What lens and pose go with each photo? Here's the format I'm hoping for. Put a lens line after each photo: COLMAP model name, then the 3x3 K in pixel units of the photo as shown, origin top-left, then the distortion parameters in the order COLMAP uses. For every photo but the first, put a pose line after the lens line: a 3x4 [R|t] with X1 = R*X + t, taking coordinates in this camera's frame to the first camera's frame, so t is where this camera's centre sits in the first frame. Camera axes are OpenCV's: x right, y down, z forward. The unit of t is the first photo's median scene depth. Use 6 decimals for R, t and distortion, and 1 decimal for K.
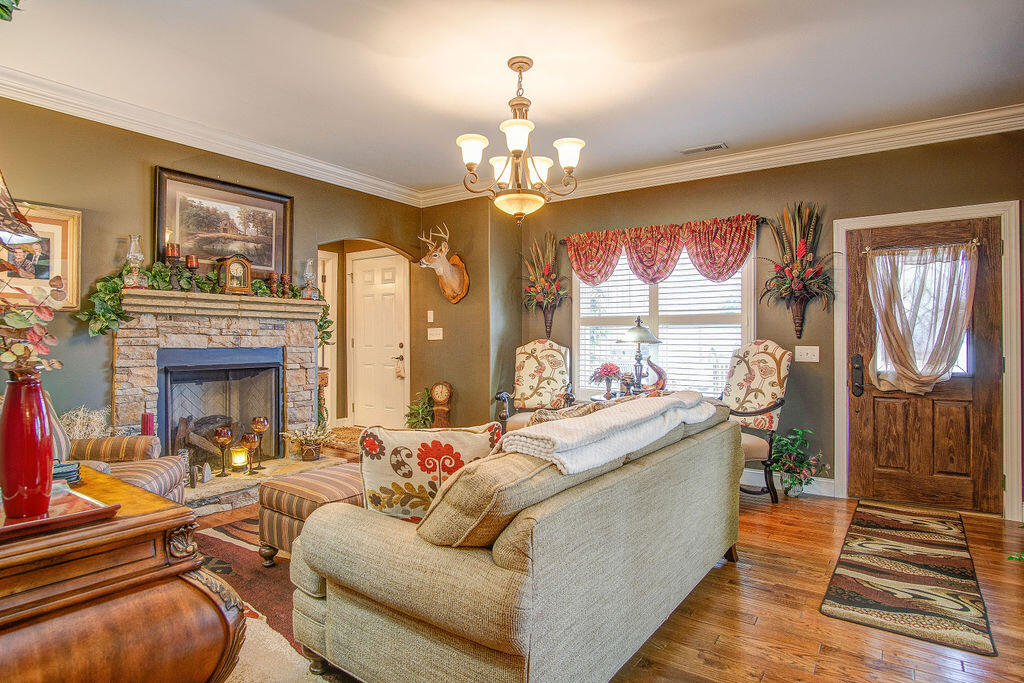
lens RADIAL K [[555.3, 0, 513.4], [0, 555.3, 335.0], [0, 0, 1]] dist [-0.008390, -0.000718]
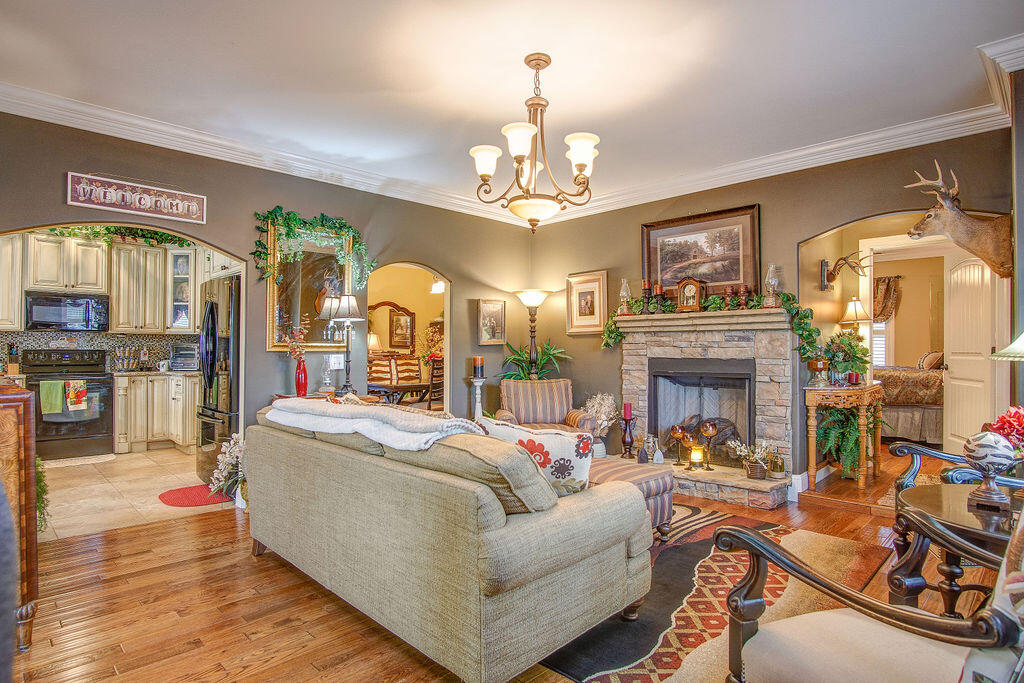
lens RADIAL K [[555.3, 0, 512.1], [0, 555.3, 348.7], [0, 0, 1]] dist [-0.008390, -0.000718]
pose [[-0.161817, -0.004999, -0.986808, 0.685934], [0.006880, 0.999957, -0.006194, 0.008074], [0.986797, -0.007791, -0.161776, 0.805654]]
